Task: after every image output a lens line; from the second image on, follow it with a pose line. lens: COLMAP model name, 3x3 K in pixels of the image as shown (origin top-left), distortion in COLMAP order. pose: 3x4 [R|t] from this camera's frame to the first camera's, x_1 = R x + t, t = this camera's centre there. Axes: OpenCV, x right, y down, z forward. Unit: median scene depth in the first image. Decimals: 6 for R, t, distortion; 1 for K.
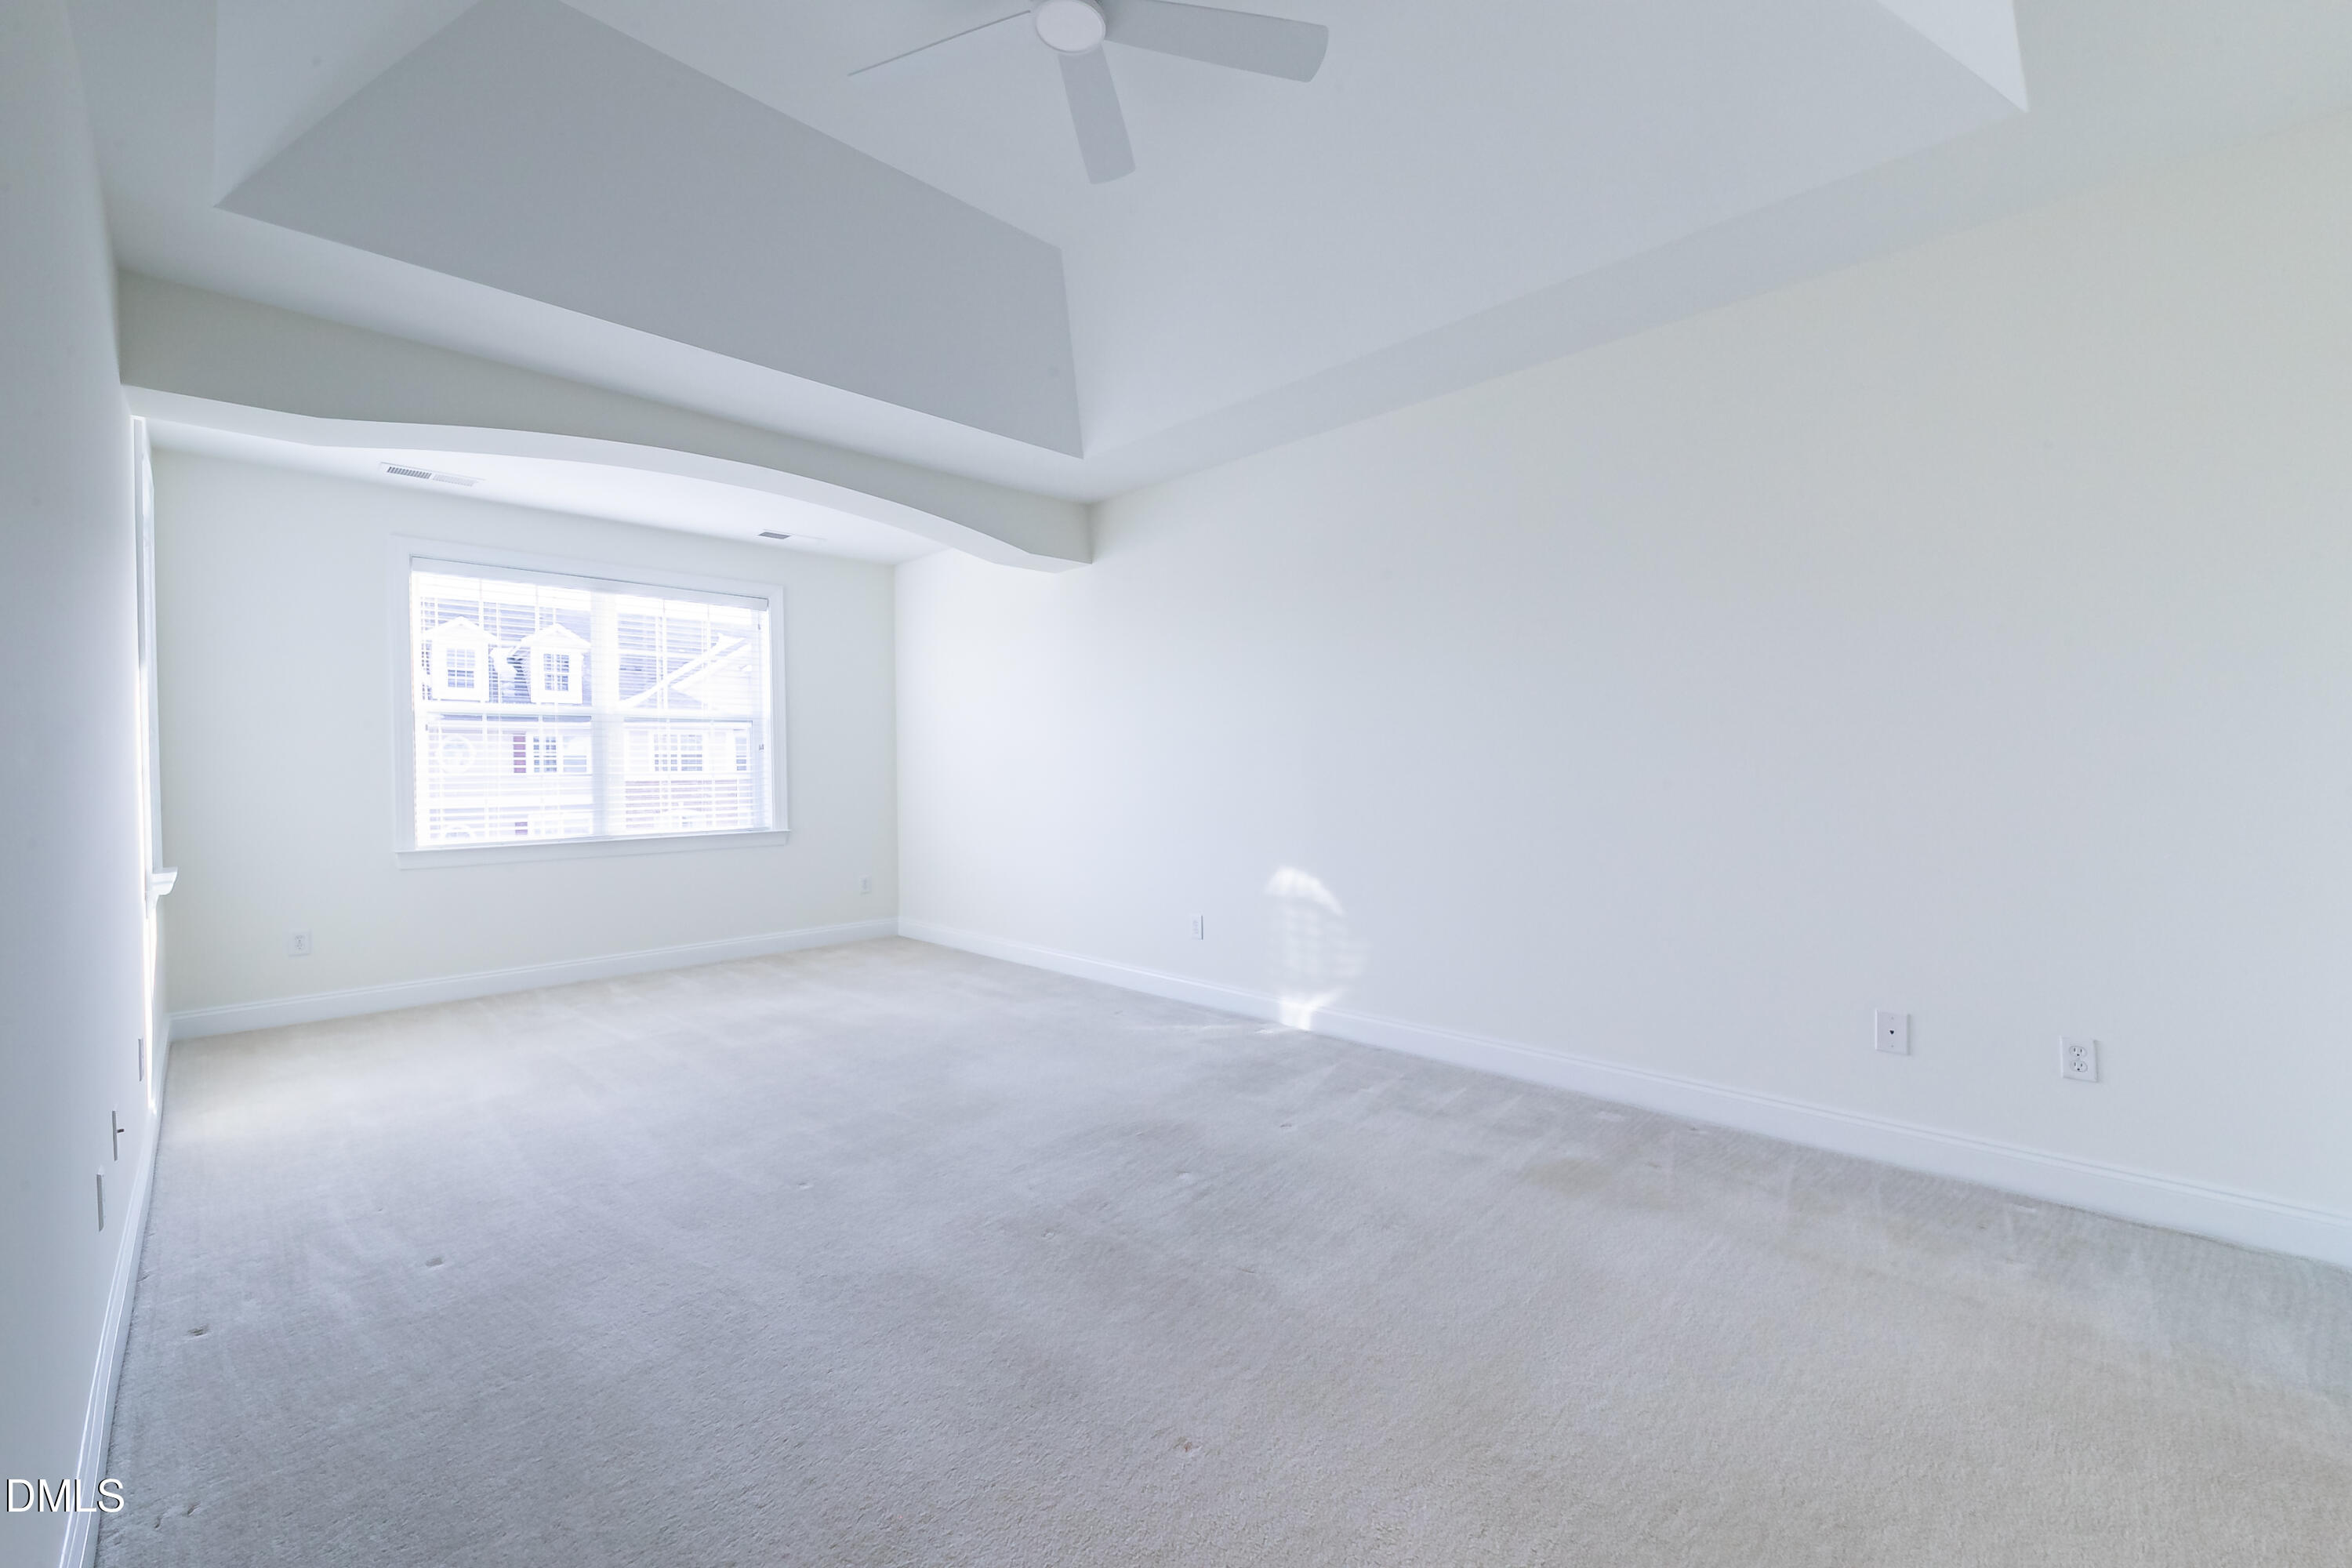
lens RADIAL K [[948.0, 0, 1178.4], [0, 948.0, 779.3], [0, 0, 1]] dist [0.003807, -0.002390]
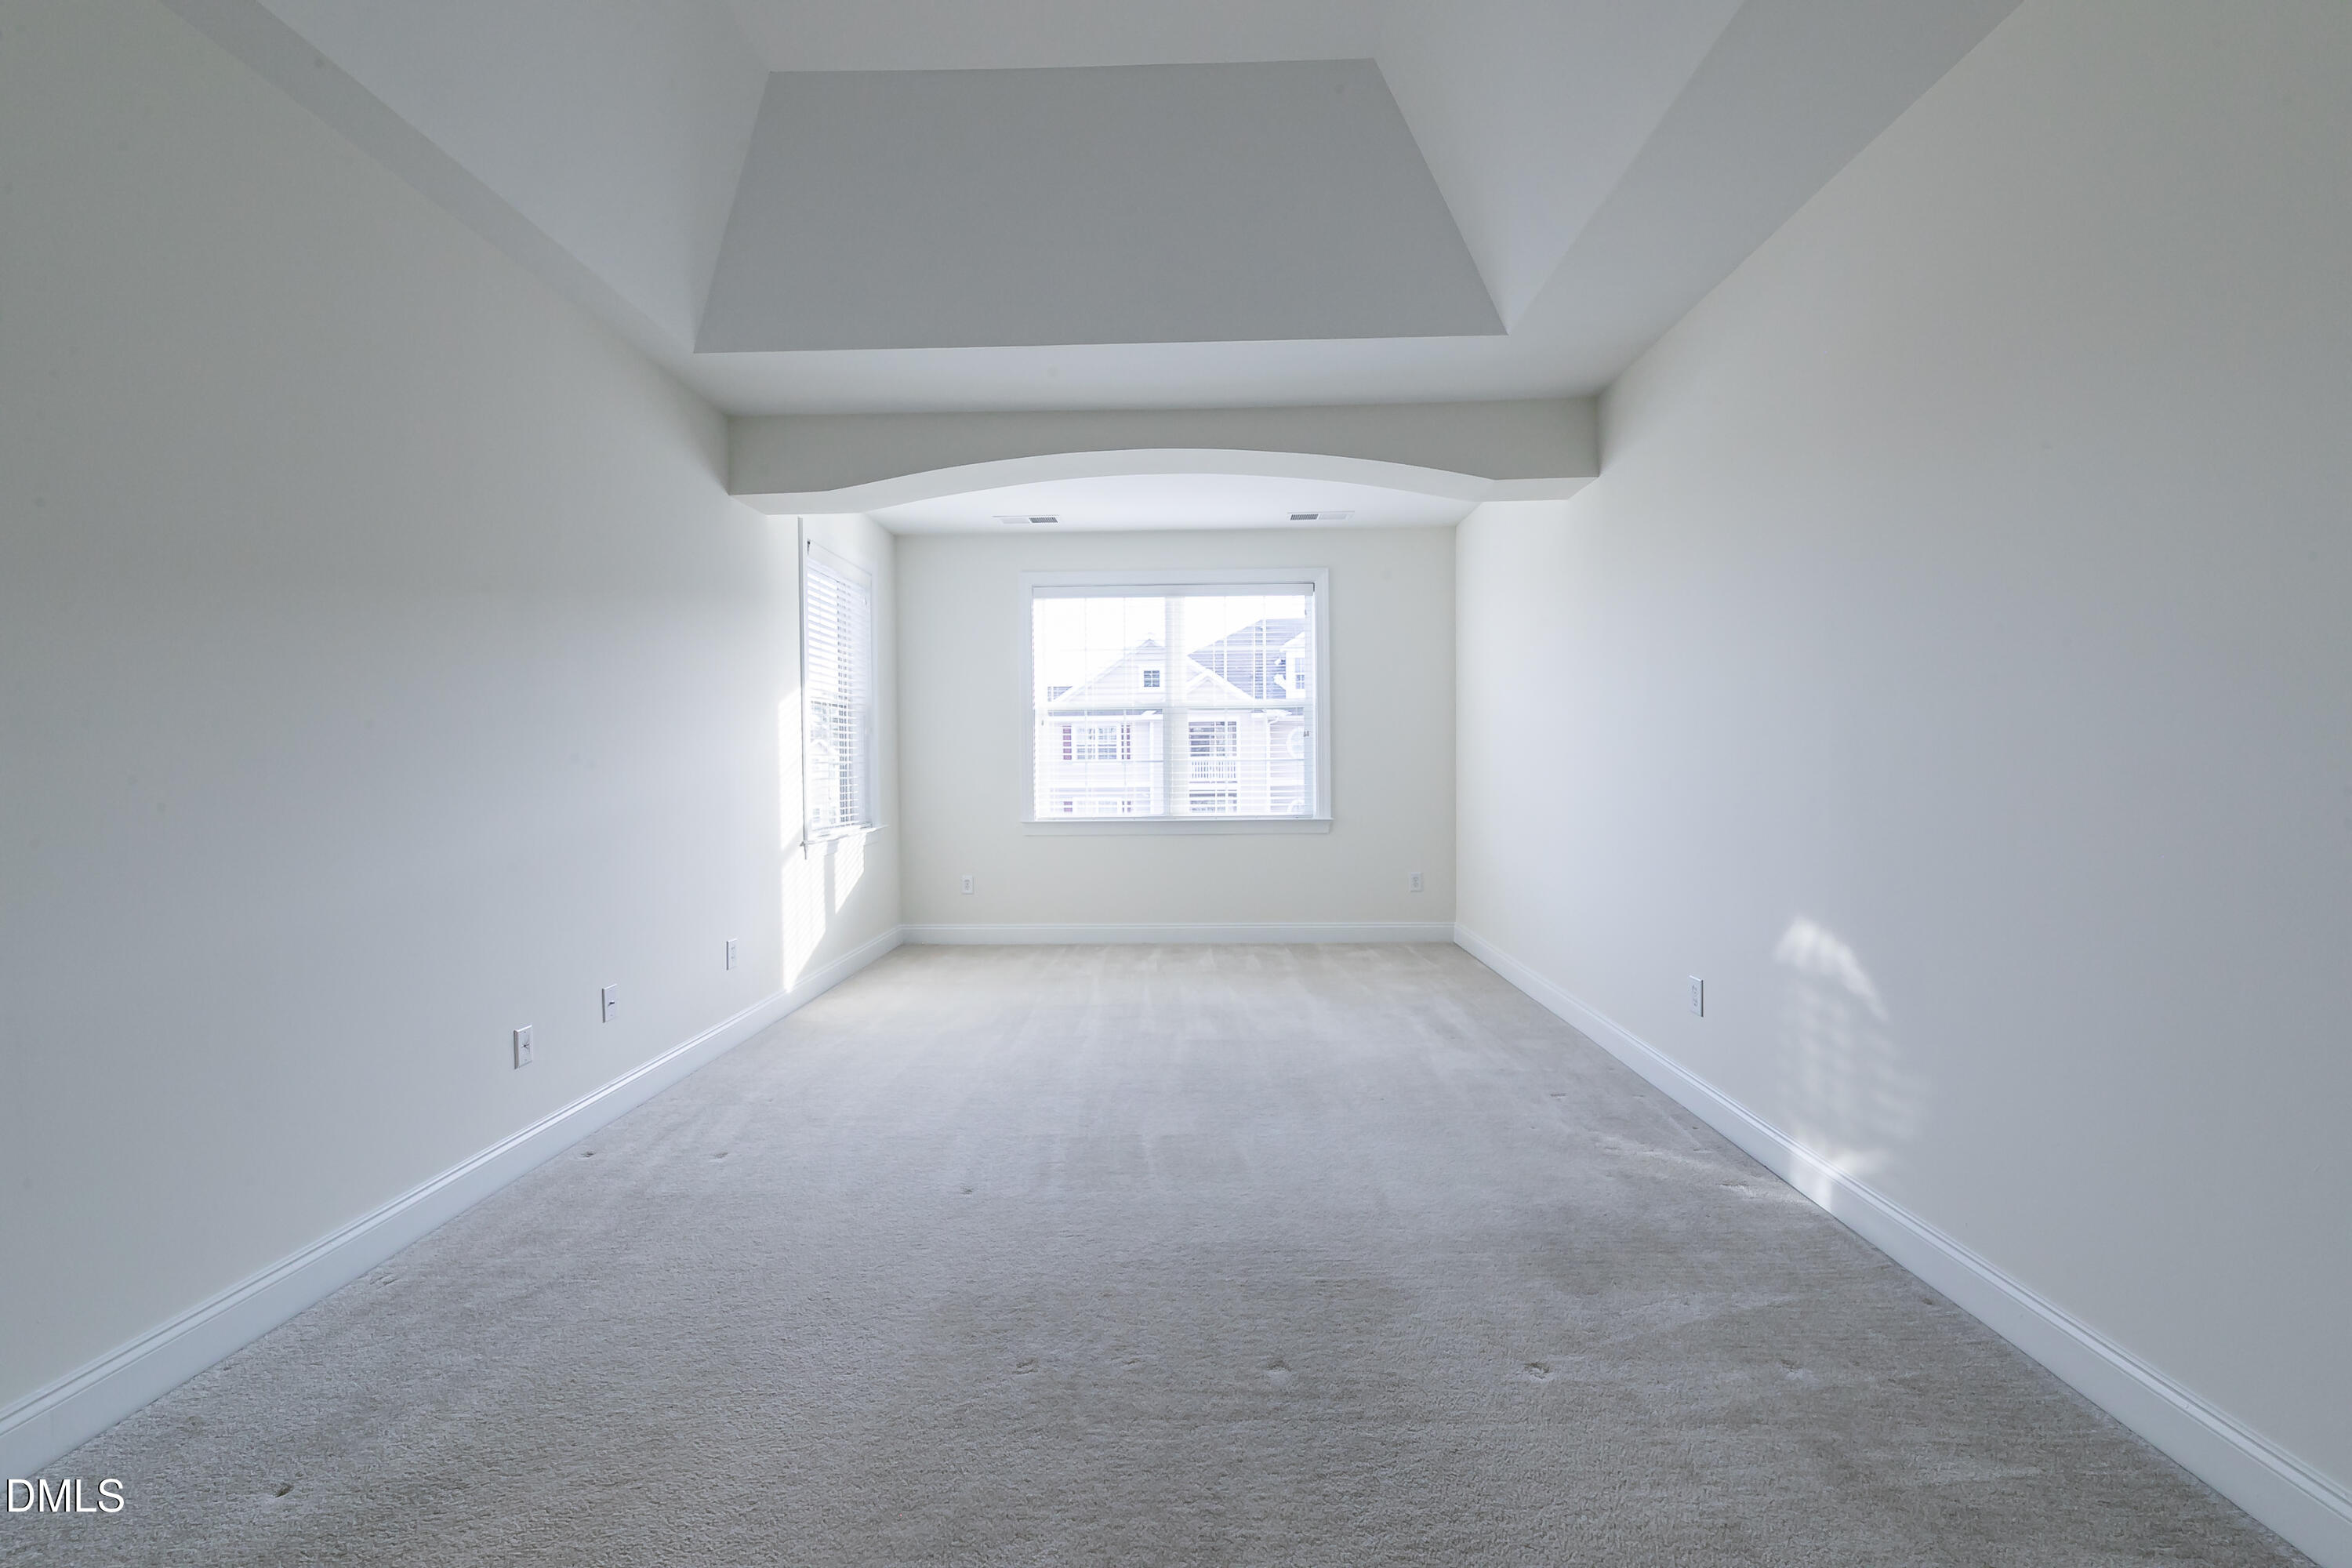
lens RADIAL K [[945.6, 0, 1178.7], [0, 945.6, 780.1], [0, 0, 1]] dist [0.003286, -0.002794]
pose [[0.684321, 0.015375, -0.729019, 0.241992], [-0.005063, 0.999854, 0.016334, -0.001003], [0.729163, -0.007486, 0.684299, 0.281110]]
